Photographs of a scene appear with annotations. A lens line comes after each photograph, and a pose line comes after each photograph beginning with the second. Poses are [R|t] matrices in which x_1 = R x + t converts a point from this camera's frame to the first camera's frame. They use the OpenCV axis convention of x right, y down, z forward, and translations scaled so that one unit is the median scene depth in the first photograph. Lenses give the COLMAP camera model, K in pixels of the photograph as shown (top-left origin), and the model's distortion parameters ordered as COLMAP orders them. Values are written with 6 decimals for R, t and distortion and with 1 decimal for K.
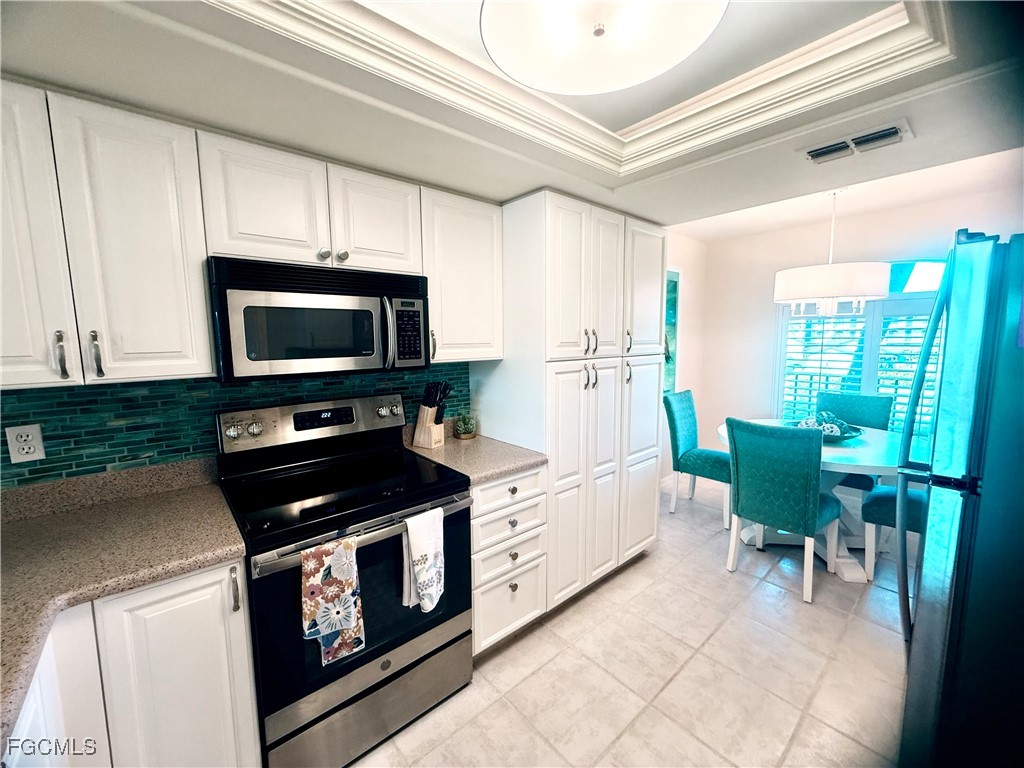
lens RADIAL K [[408.3, 0, 510.1], [0, 408.3, 381.7], [0, 0, 1]] dist [0.001509, 0.000026]
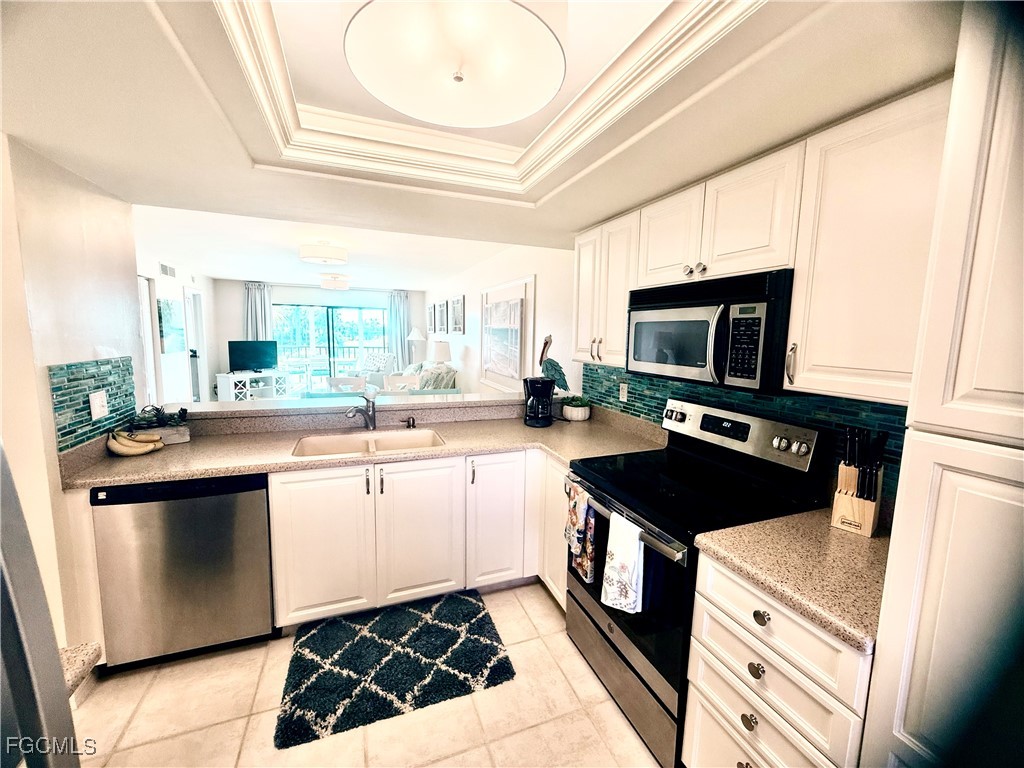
lens RADIAL K [[408.3, 0, 513.3], [0, 408.3, 381.7], [0, 0, 1]] dist [0.001509, 0.000026]
pose [[-0.332098, 0.116144, -0.936067, 0.682592], [-0.119525, 0.979209, 0.163902, -0.129430], [0.935641, 0.166314, -0.311311, 0.848367]]
